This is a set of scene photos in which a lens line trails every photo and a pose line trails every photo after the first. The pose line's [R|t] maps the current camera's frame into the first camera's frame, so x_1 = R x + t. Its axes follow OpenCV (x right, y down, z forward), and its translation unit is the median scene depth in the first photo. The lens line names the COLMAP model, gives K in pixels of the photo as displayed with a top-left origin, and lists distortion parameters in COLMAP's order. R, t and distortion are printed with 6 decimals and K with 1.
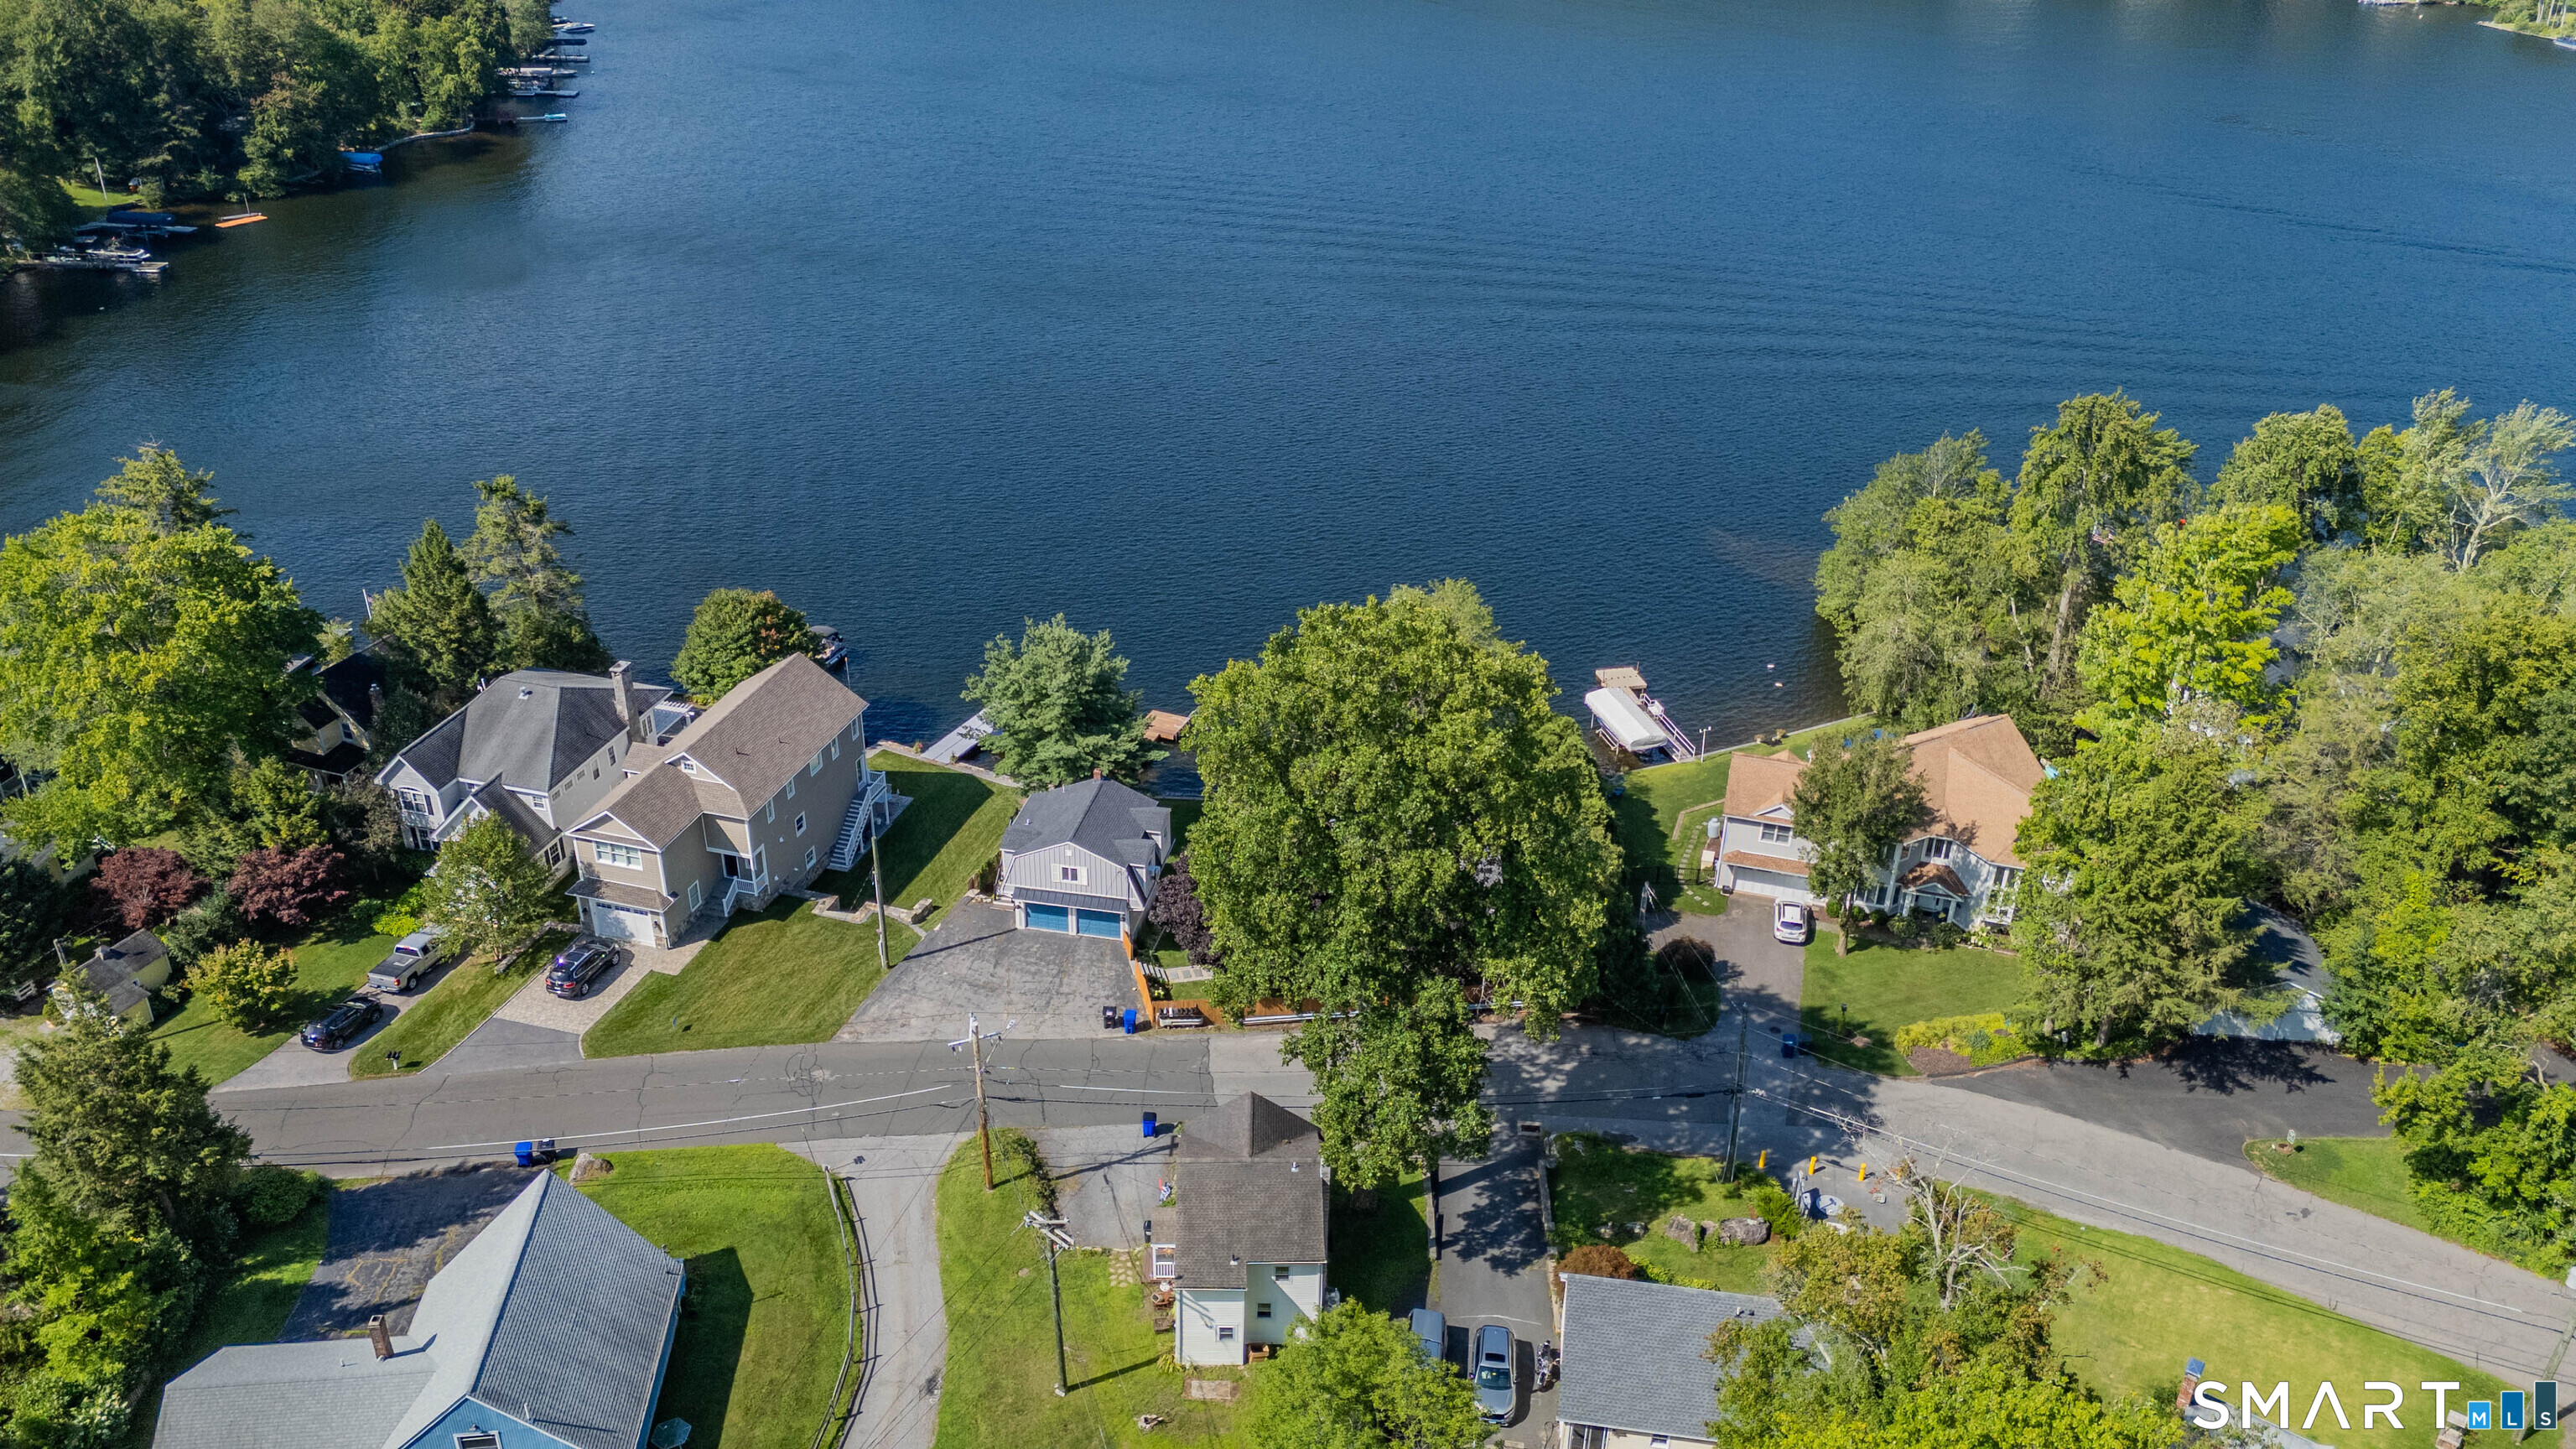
lens RADIAL K [[1890.6, 0, 1284.9], [0, 1890.6, 722.1], [0, 0, 1]] dist [0.009033, -0.008332]
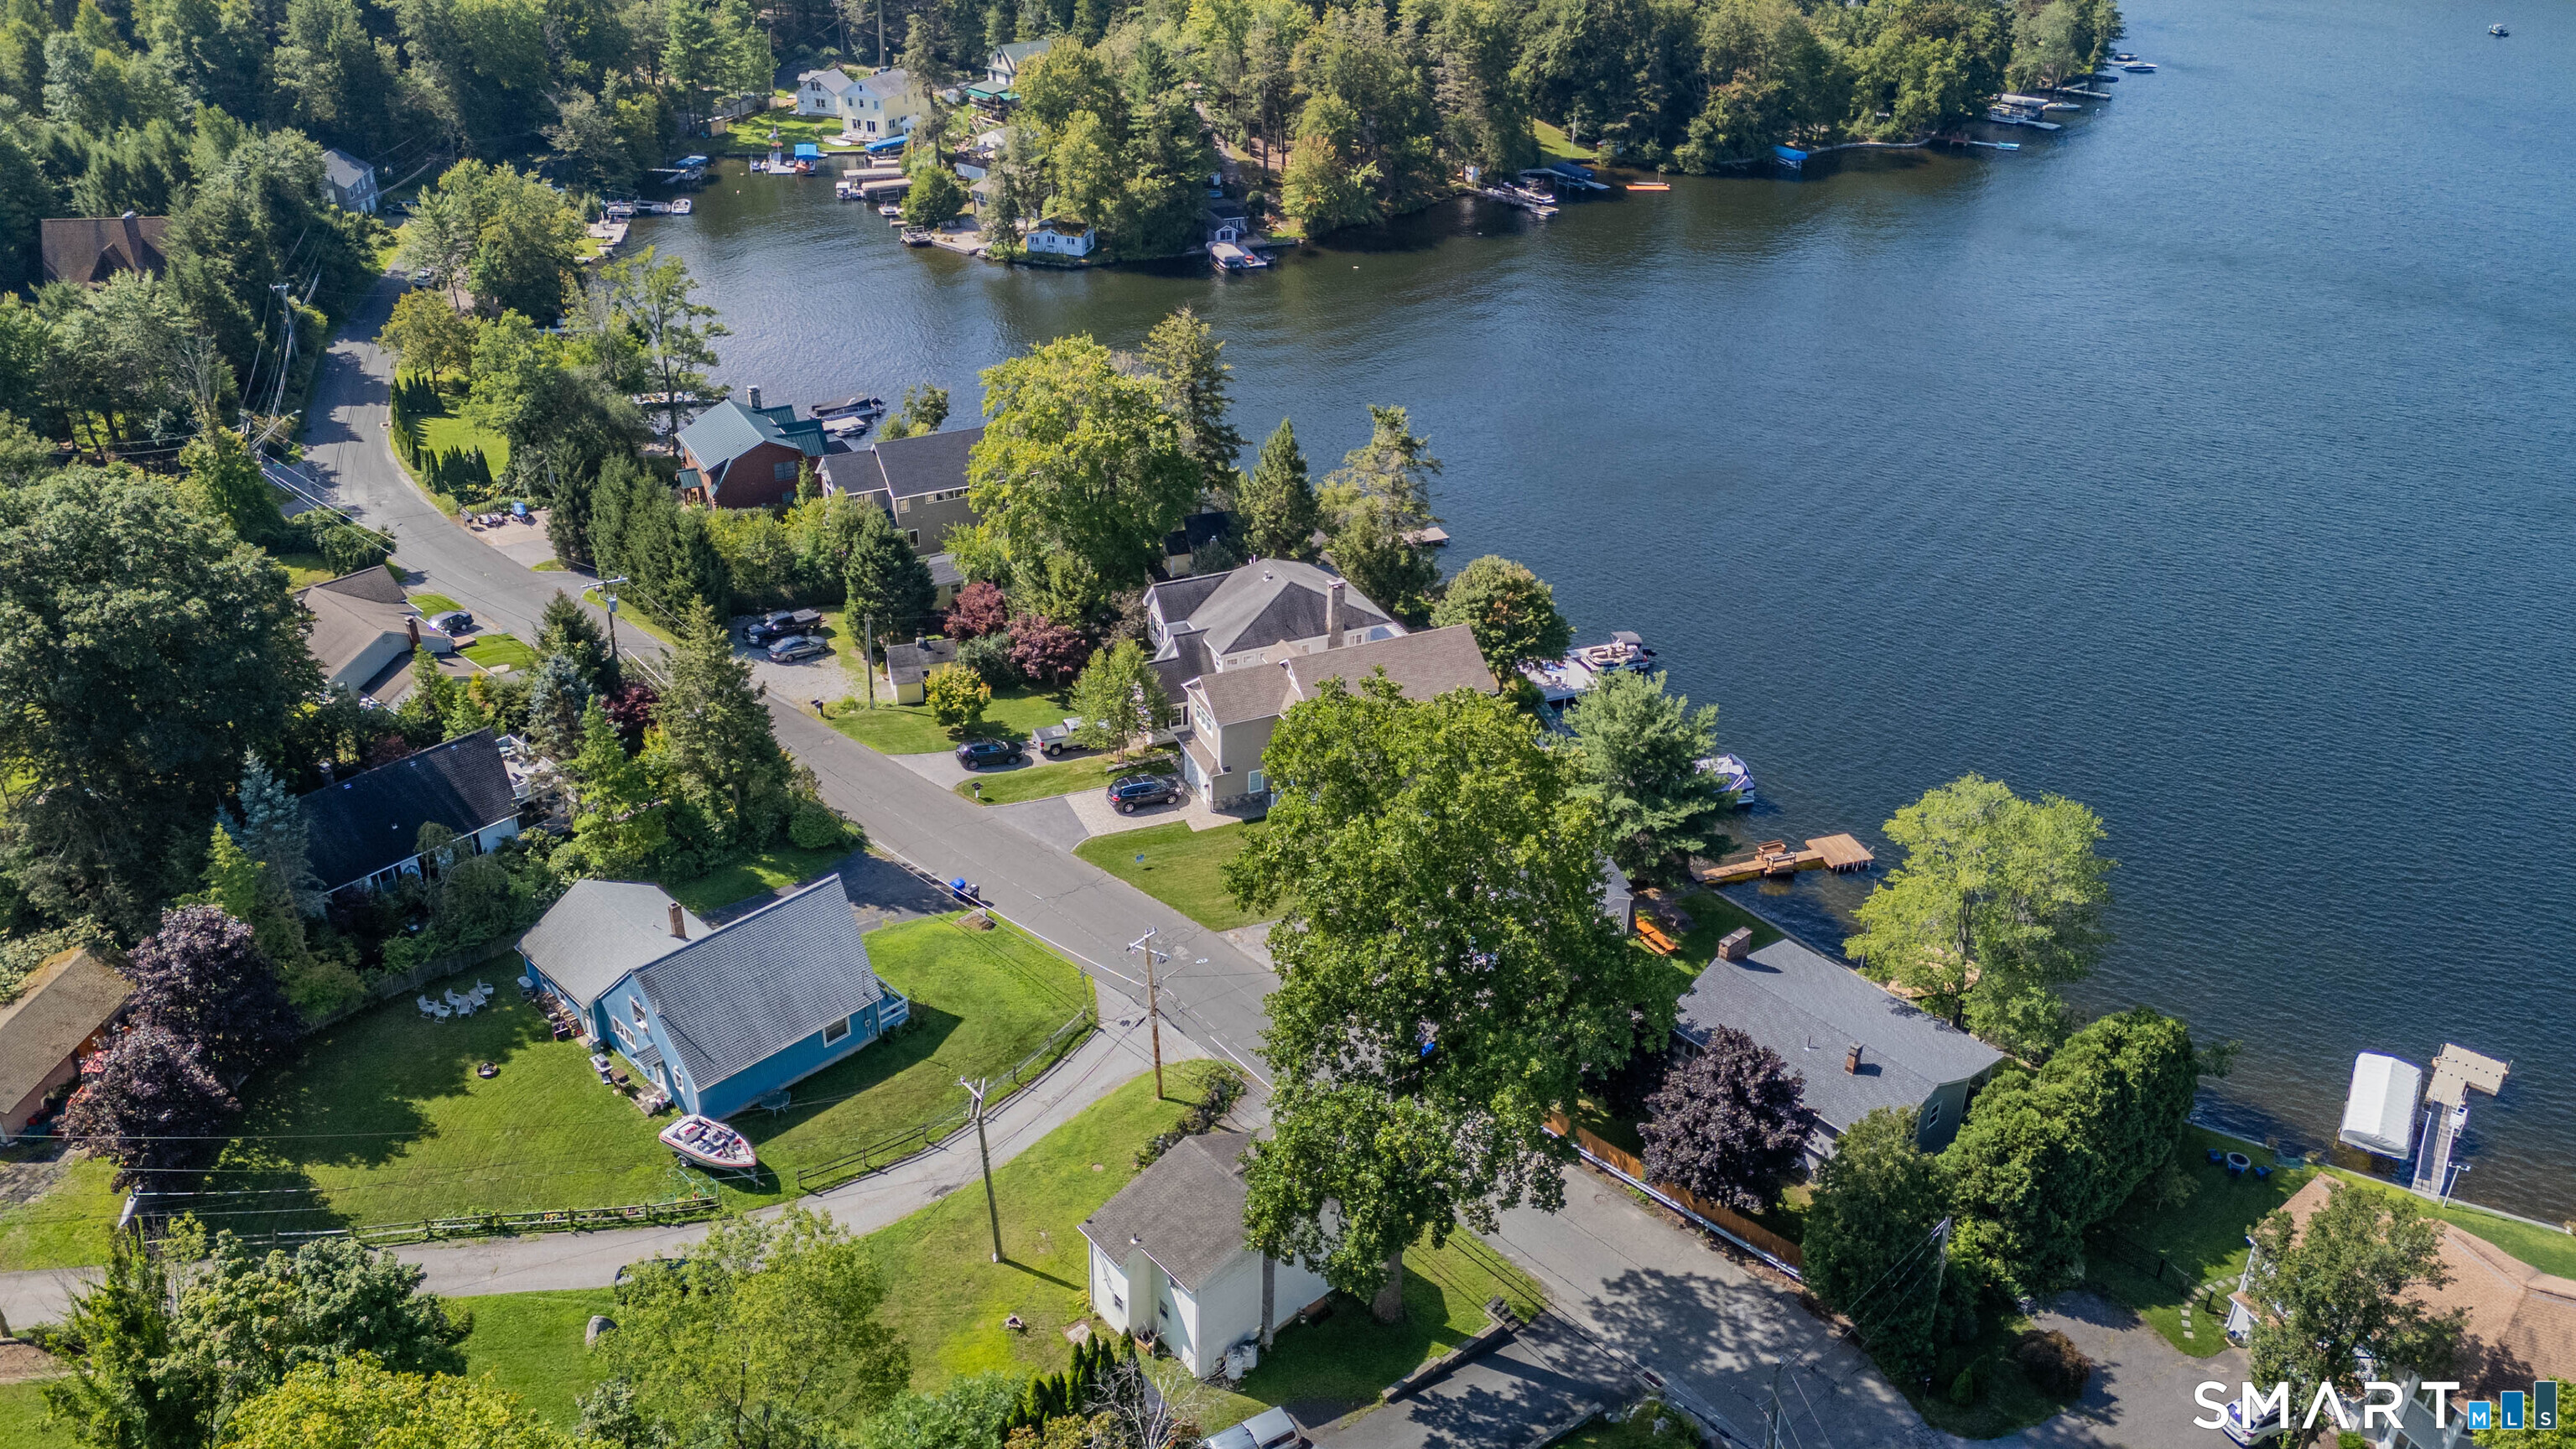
lens RADIAL K [[1890.6, 0, 1283.6], [0, 1890.6, 727.0], [0, 0, 1]] dist [0.009033, -0.008332]
pose [[0.627538, 0.359944, -0.690388, 0.448830], [-0.370537, 0.917934, 0.141774, -0.100020], [0.684761, 0.166846, 0.709411, 0.208197]]
